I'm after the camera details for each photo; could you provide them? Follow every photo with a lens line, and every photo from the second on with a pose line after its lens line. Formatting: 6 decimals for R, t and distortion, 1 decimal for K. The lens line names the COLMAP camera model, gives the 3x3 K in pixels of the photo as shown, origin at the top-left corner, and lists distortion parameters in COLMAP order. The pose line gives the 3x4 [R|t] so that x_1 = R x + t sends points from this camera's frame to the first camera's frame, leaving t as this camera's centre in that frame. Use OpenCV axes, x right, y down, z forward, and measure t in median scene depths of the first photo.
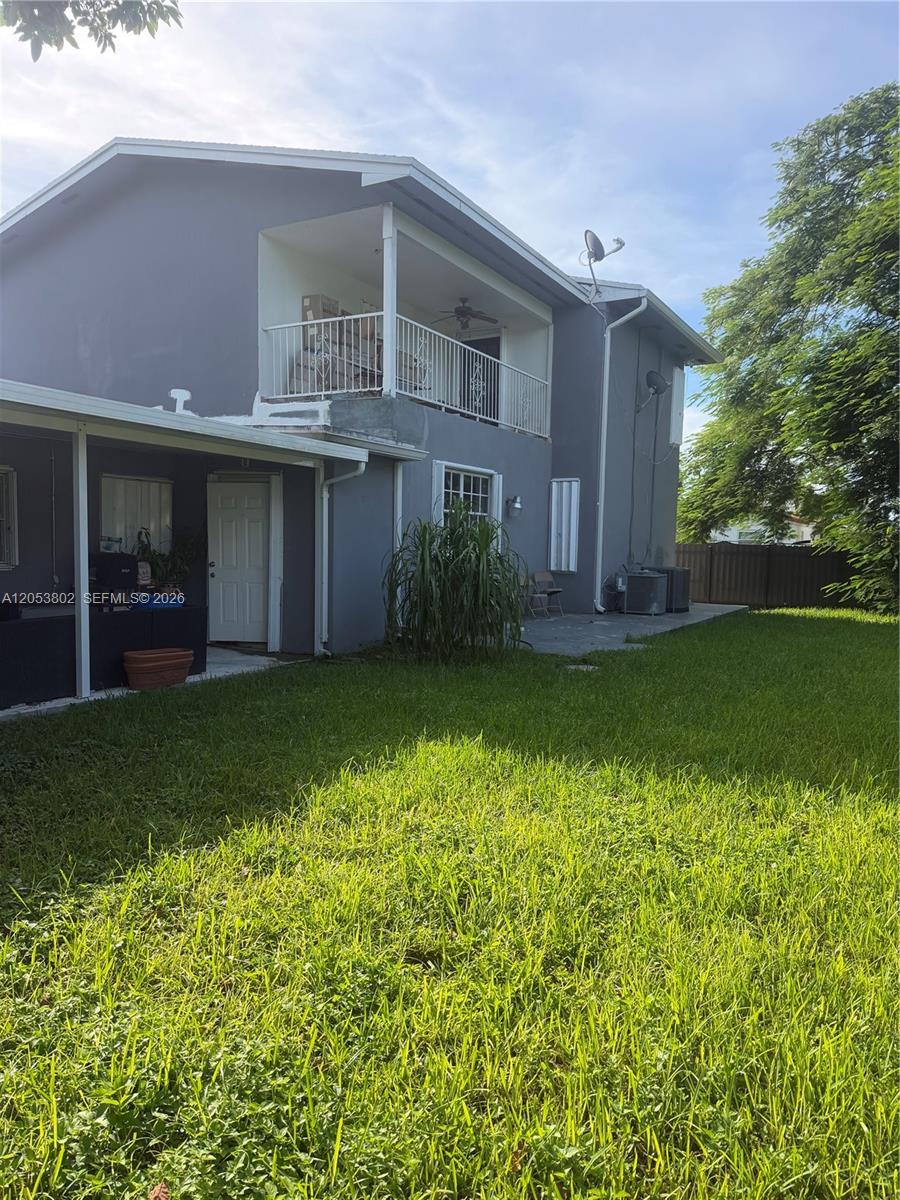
lens RADIAL K [[831.4, 0, 450.0], [0, 831.4, 600.0], [0, 0, 1]] dist [0.086249, -0.115692]
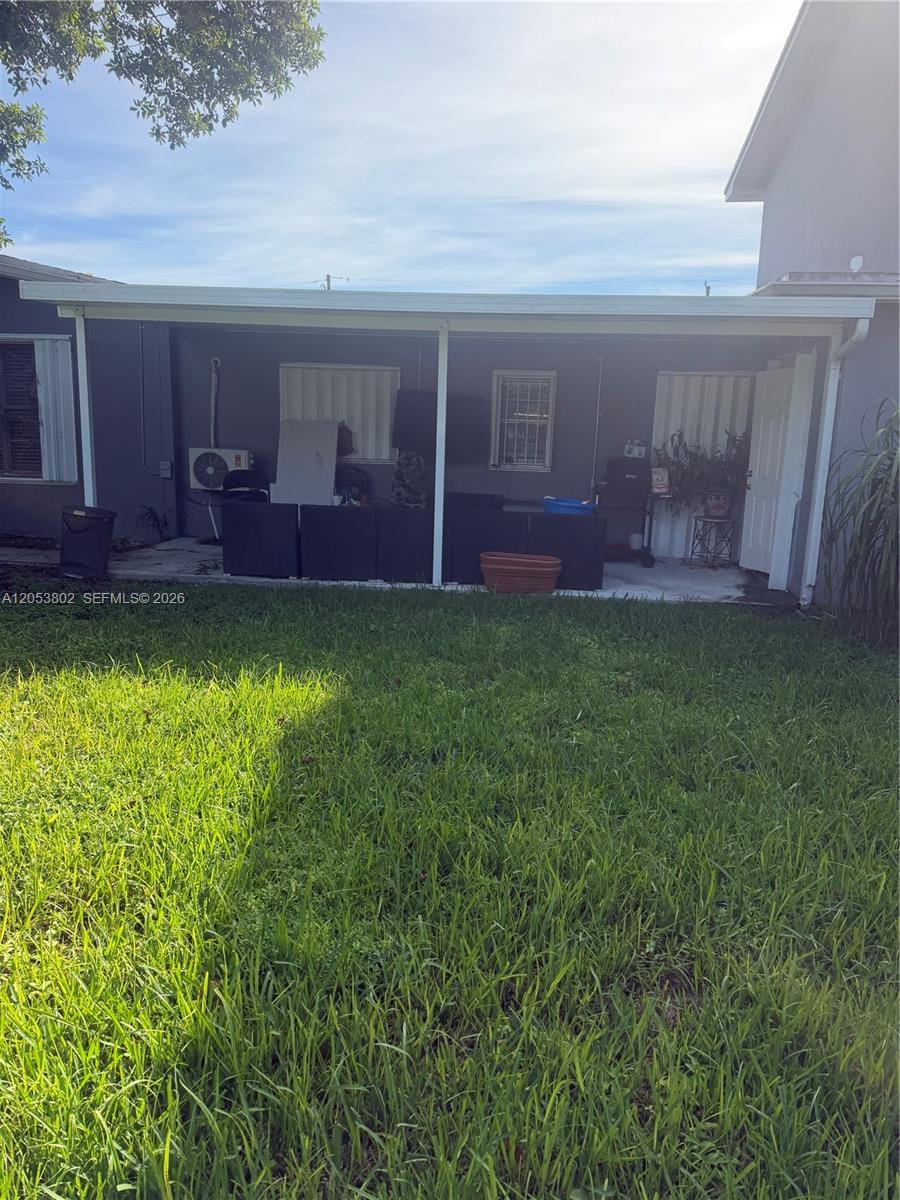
lens RADIAL K [[832.8, 0, 464.7], [0, 832.8, 606.4], [0, 0, 1]] dist [-0.001391, -0.012167]
pose [[0.405547, 0.163687, -0.899299, 0.473629], [-0.080042, 0.986416, 0.143448, -0.011653], [0.910563, 0.013807, 0.413139, 0.529774]]
